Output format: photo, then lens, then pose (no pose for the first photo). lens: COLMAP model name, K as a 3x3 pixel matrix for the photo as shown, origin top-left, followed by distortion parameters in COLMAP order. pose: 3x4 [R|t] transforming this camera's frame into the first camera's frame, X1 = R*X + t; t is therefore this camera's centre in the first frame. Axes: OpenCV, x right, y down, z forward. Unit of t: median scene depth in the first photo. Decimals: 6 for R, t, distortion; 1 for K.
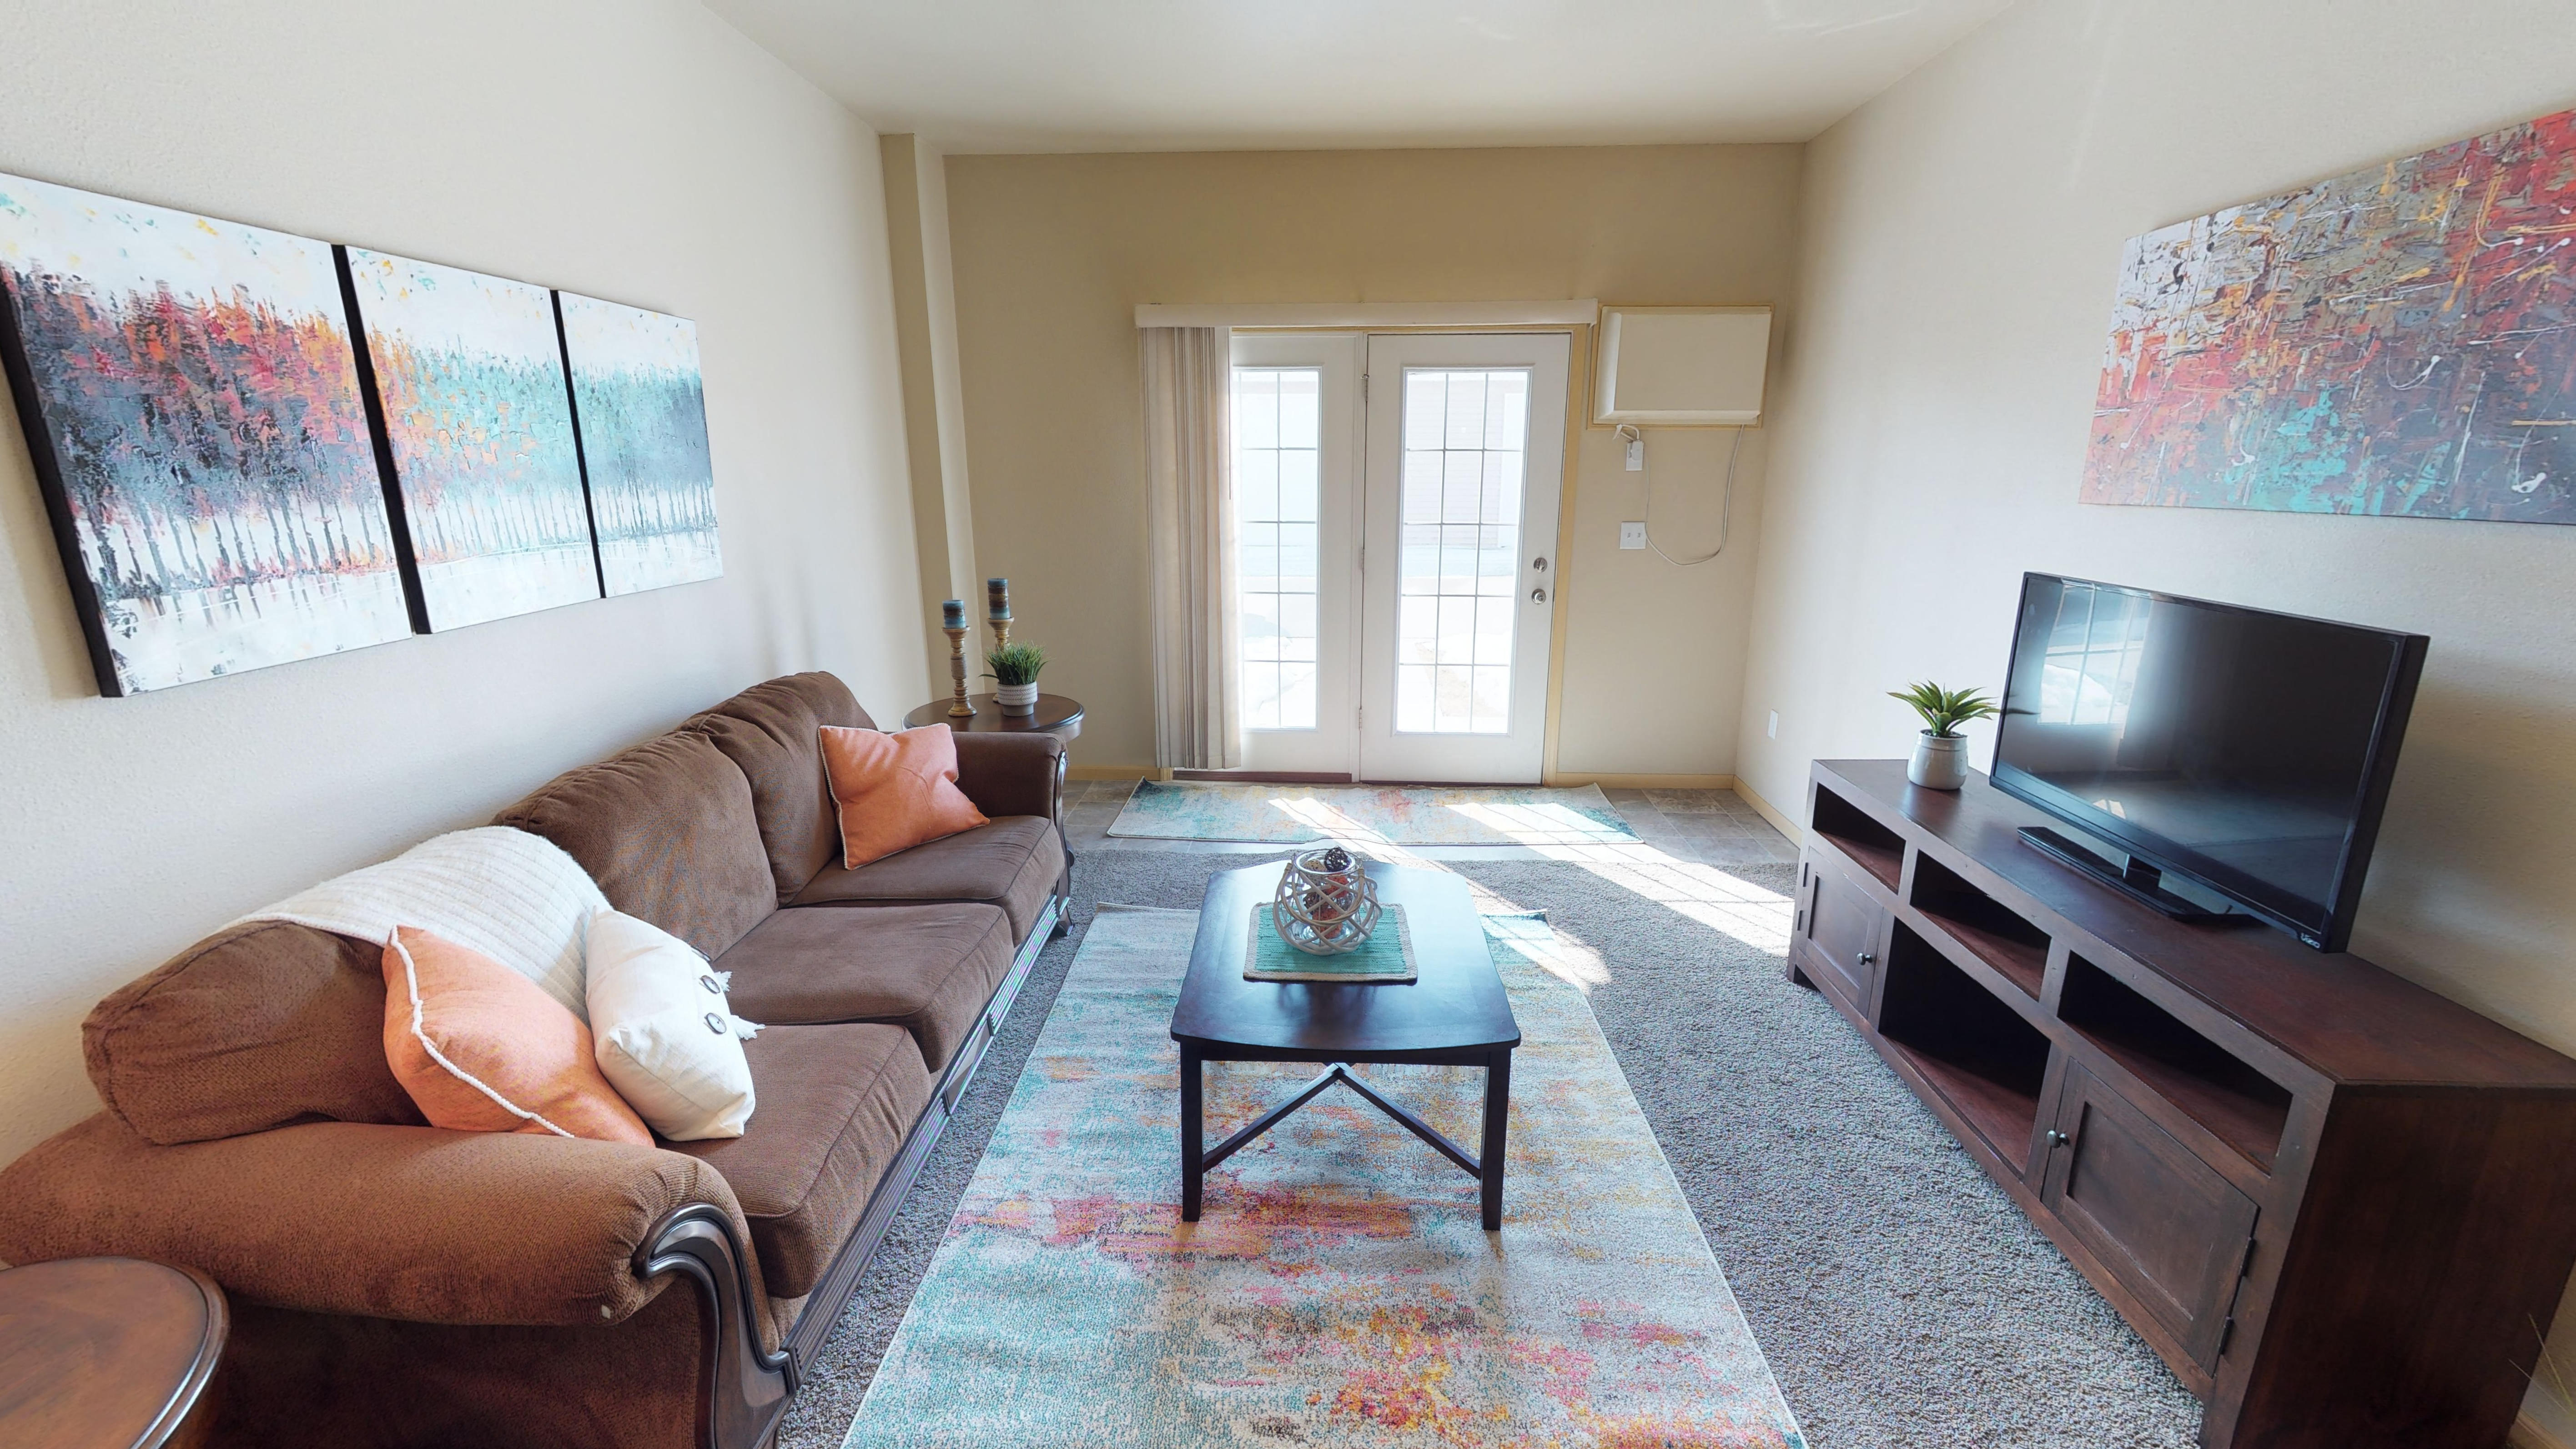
lens RADIAL K [[984.6, 0, 1284.0], [0, 984.6, 700.6], [0, 0, 1]] dist [0.001927, -0.003171]
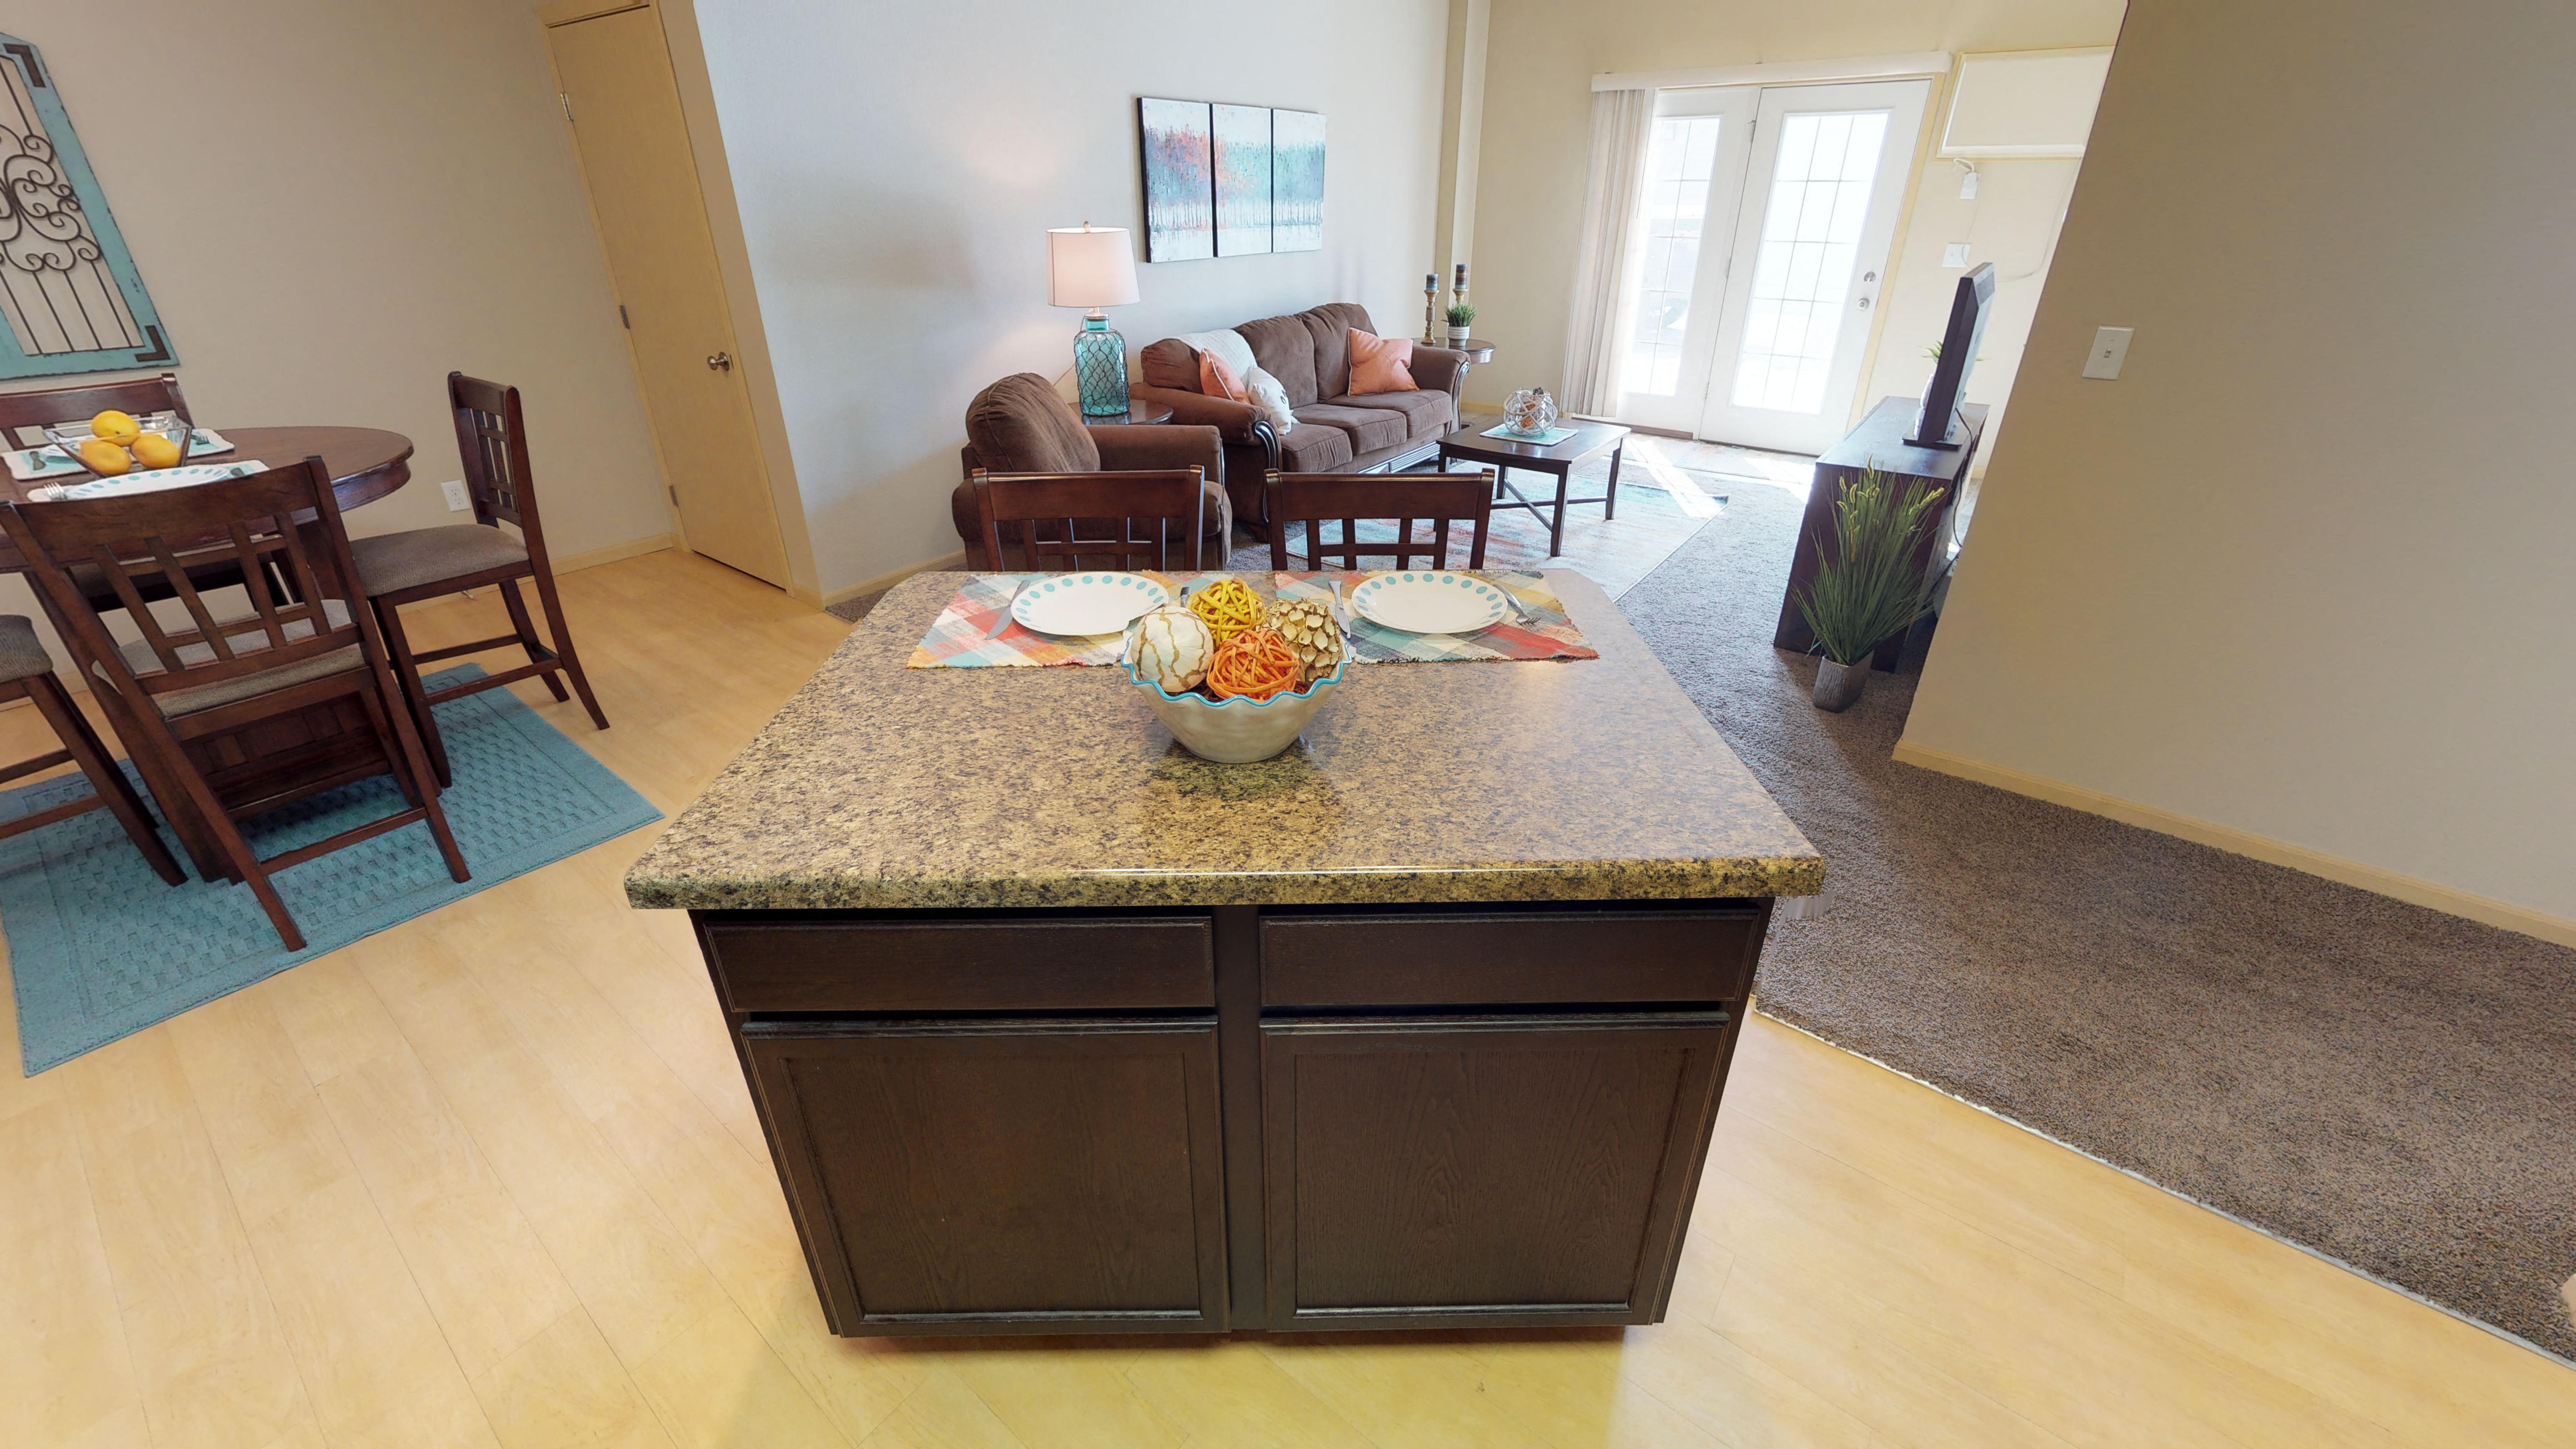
lens RADIAL K [[984.6, 0, 1284.0], [0, 984.6, 700.6], [0, 0, 1]] dist [0.001927, -0.003171]
pose [[0.825096, 0.260731, -0.501234, 0.673067], [-0.135693, 0.952634, 0.272171, 0.232087], [0.548456, -0.156553, 0.821394, -0.923252]]
